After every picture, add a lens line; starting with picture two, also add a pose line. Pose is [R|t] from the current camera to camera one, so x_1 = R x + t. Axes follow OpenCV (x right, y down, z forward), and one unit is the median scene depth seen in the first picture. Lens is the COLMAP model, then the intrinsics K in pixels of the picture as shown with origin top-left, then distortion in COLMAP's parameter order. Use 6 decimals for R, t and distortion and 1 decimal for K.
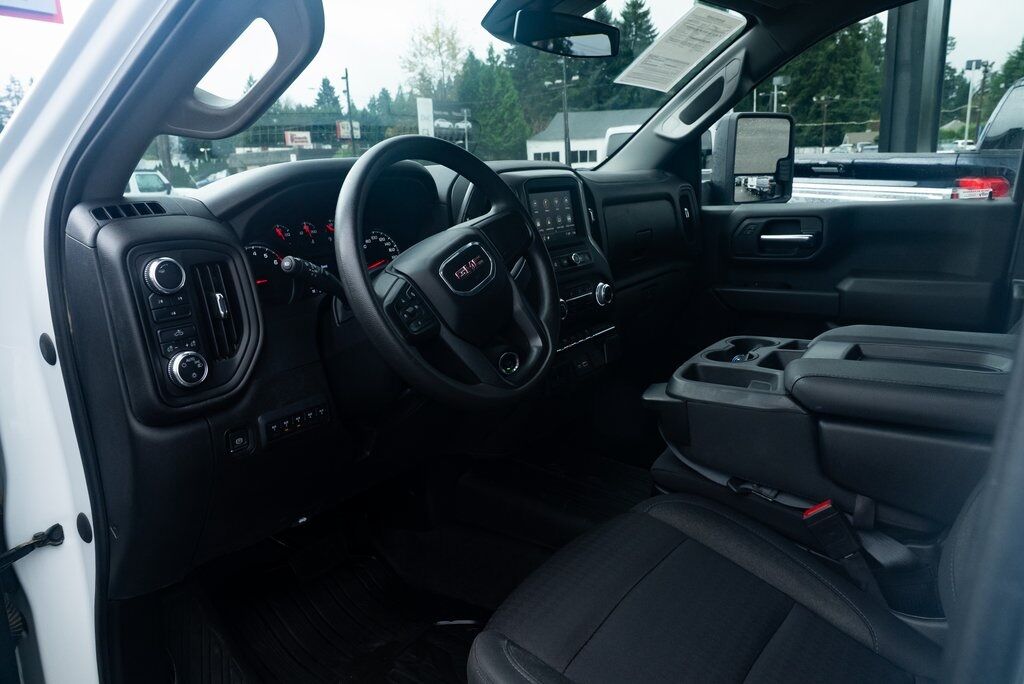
lens RADIAL K [[700.8, 0, 501.2], [0, 700.8, 339.9], [0, 0, 1]] dist [-0.038404, 0.027579]
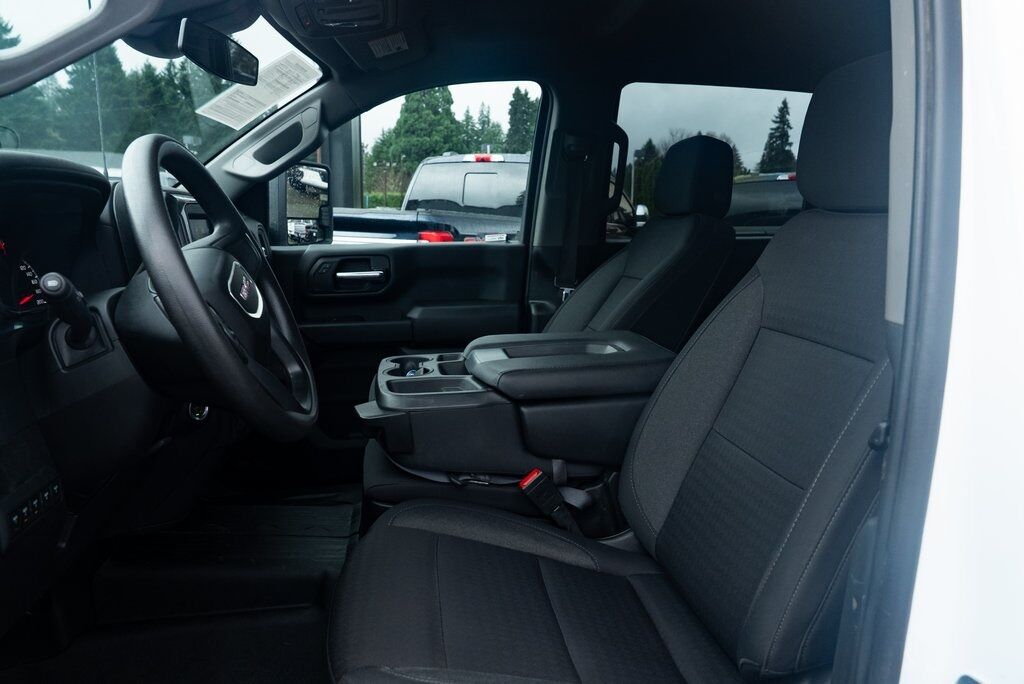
lens RADIAL K [[700.8, 0, 513.6], [0, 700.8, 343.2], [0, 0, 1]] dist [-0.038404, 0.027579]
pose [[0.698211, -0.077669, 0.711666, -0.214554], [0.130763, 0.991210, -0.020114, 0.014318], [-0.703848, 0.107104, 0.702230, 0.066263]]
